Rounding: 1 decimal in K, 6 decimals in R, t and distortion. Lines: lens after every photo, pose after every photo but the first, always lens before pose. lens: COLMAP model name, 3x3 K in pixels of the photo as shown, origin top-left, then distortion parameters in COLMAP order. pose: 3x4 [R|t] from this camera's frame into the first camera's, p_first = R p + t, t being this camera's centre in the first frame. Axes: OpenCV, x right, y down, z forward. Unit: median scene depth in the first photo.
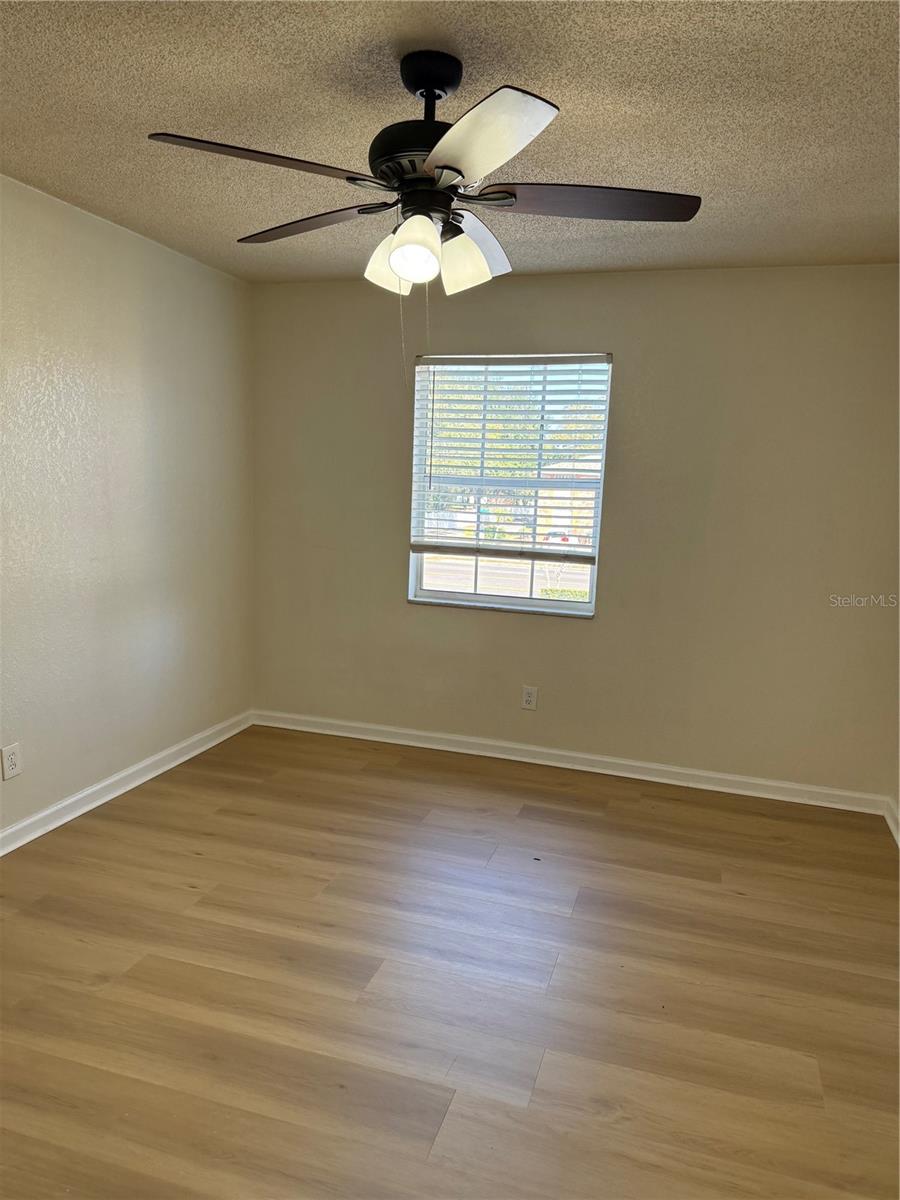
lens RADIAL K [[855.7, 0, 451.3], [0, 855.7, 596.2], [0, 0, 1]] dist [0.085522, -0.083296]
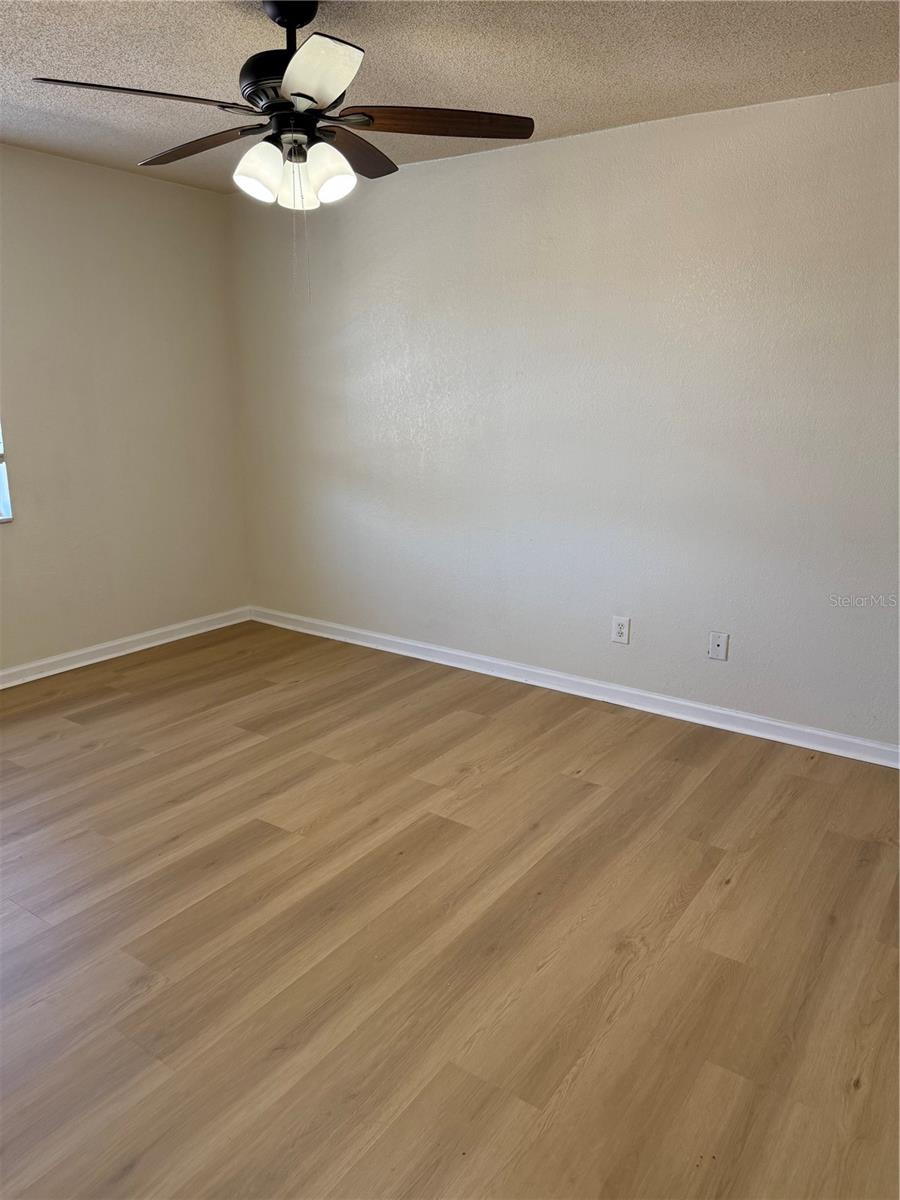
lens RADIAL K [[855.7, 0, 451.5], [0, 855.7, 589.9], [0, 0, 1]] dist [0.085522, -0.083296]
pose [[0.297791, -0.260747, 0.918331, -0.617016], [0.146773, 0.963042, 0.225848, -0.049284], [-0.943281, 0.067530, 0.325056, 0.254390]]
